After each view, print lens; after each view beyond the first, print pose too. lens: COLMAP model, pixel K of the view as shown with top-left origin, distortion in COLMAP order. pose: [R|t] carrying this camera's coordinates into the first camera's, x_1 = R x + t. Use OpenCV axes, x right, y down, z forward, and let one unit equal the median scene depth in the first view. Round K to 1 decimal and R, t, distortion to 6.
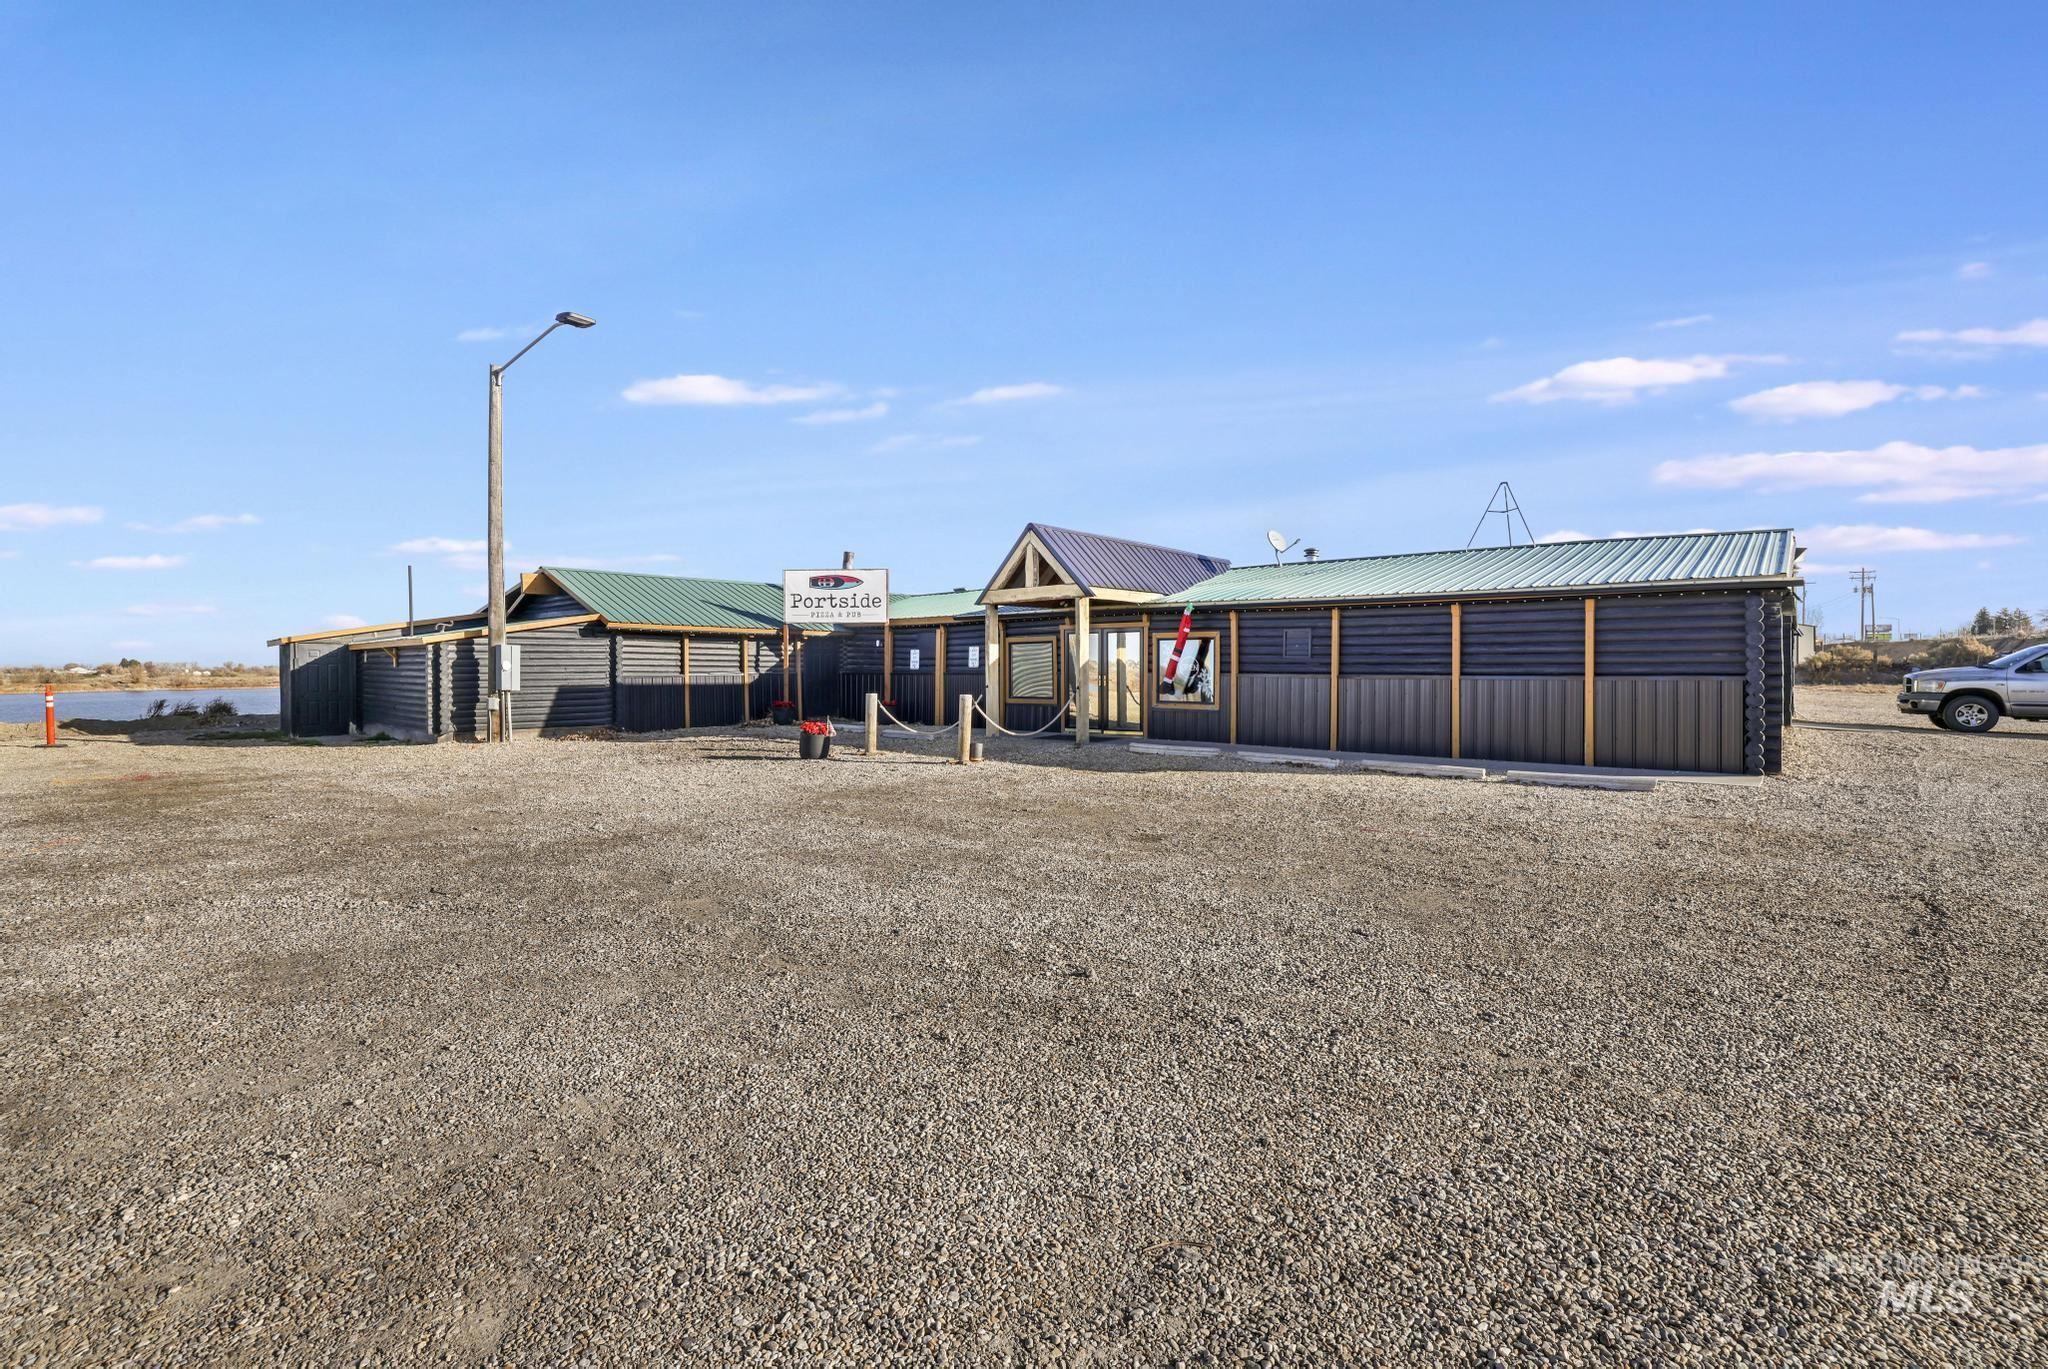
lens RADIAL K [[900.9, 0, 1021.0], [0, 900.9, 680.6], [0, 0, 1]] dist [-0.002516, -0.000246]
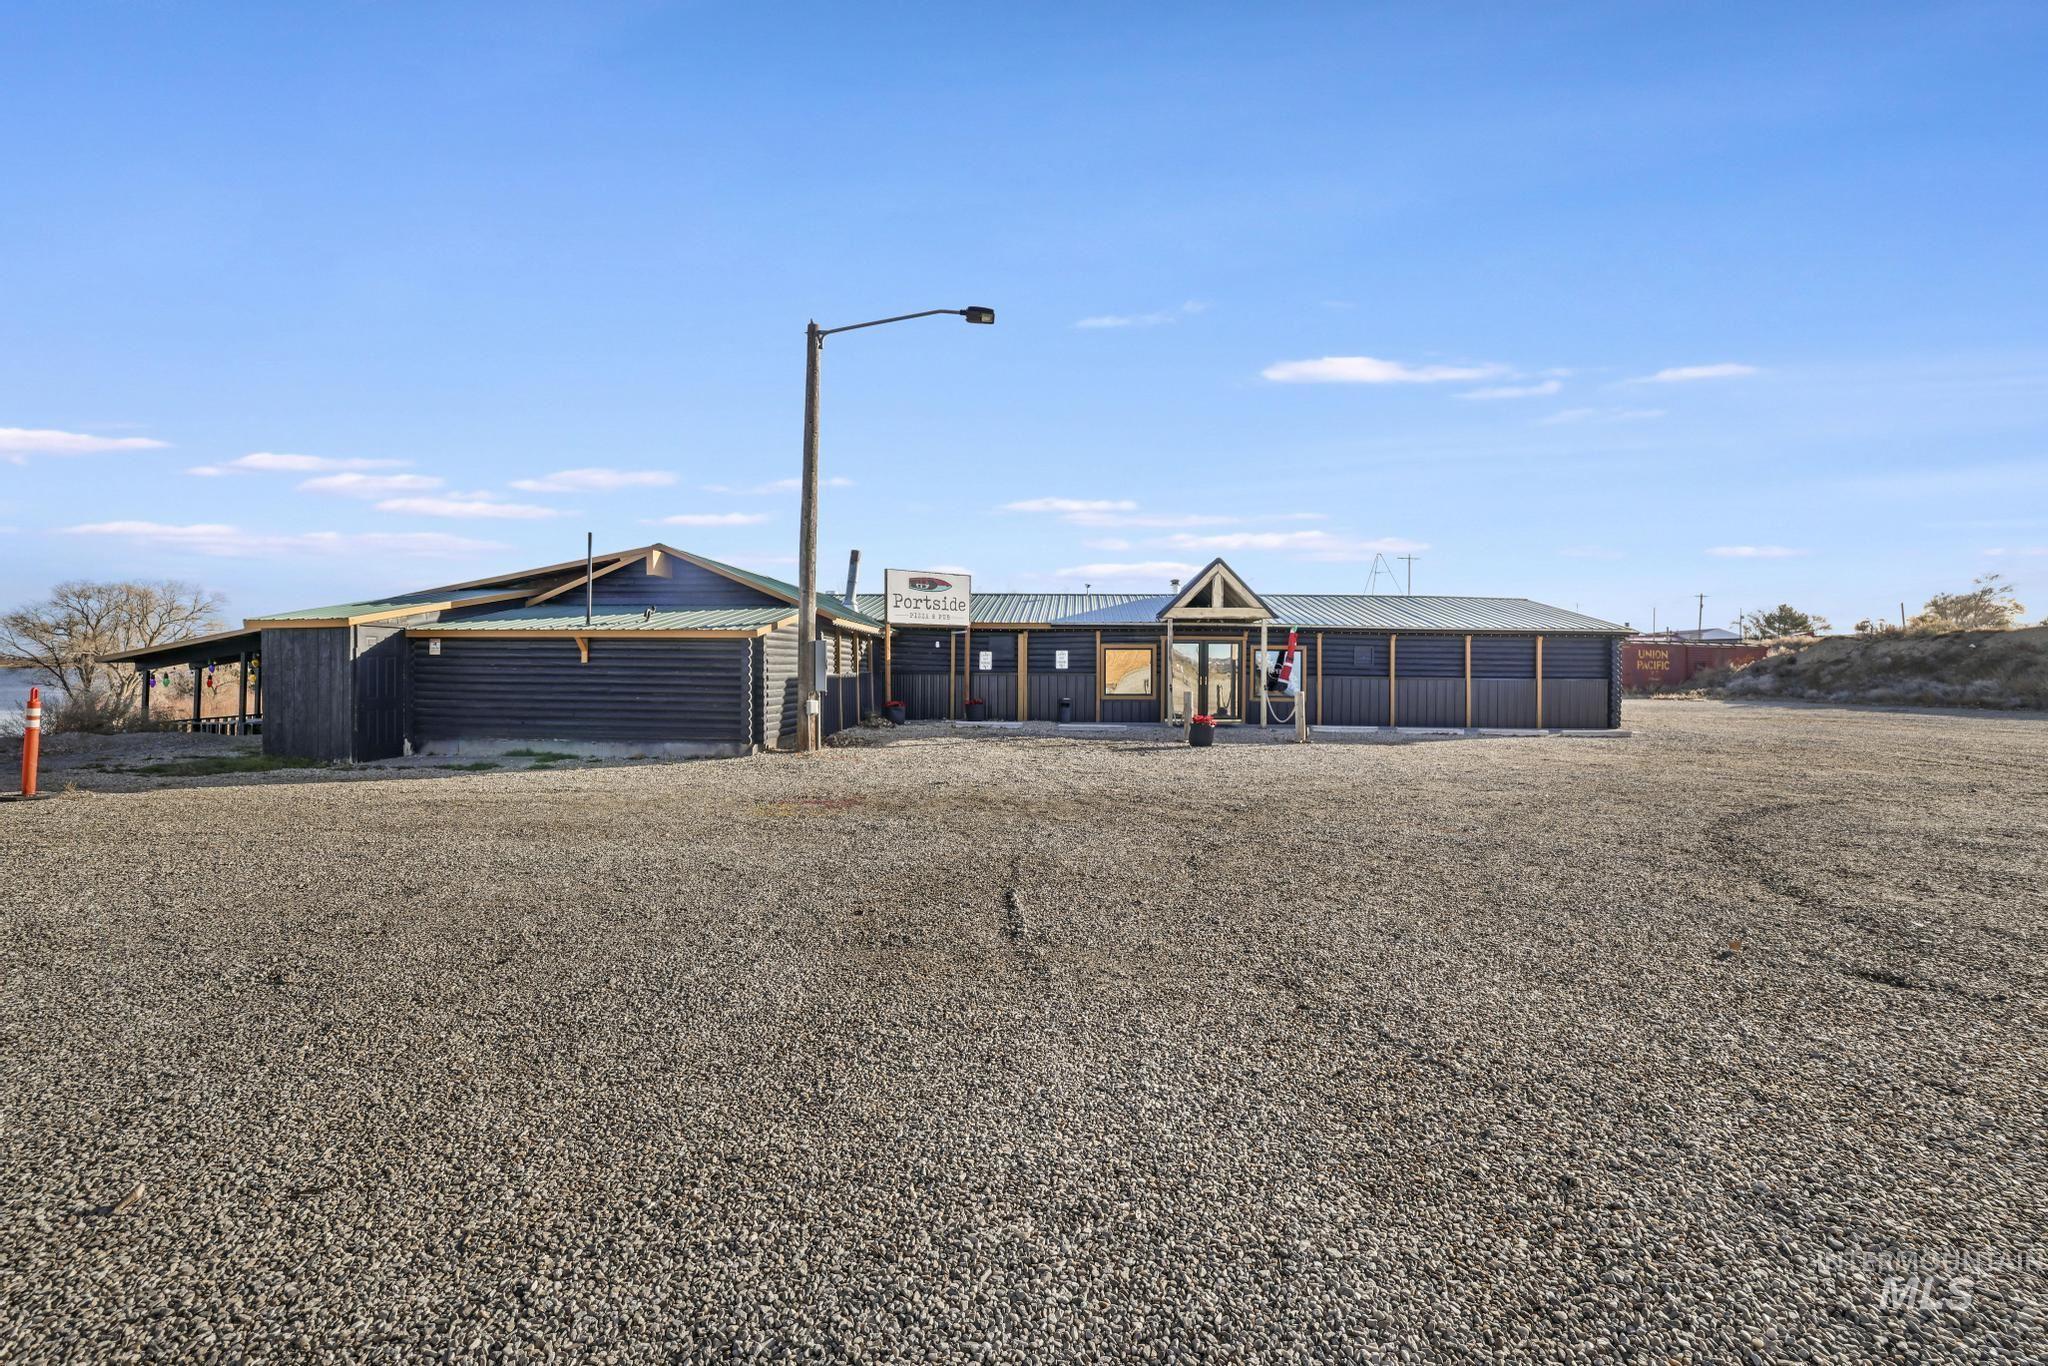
lens RADIAL K [[900.9, 0, 1016.5], [0, 900.9, 682.0], [0, 0, 1]] dist [-0.002516, -0.000246]
pose [[0.781409, -0.001000, 0.624018, -0.996036], [-0.001637, 0.999992, 0.003652, -0.002801], [-0.624017, -0.003875, 0.781401, 0.178324]]
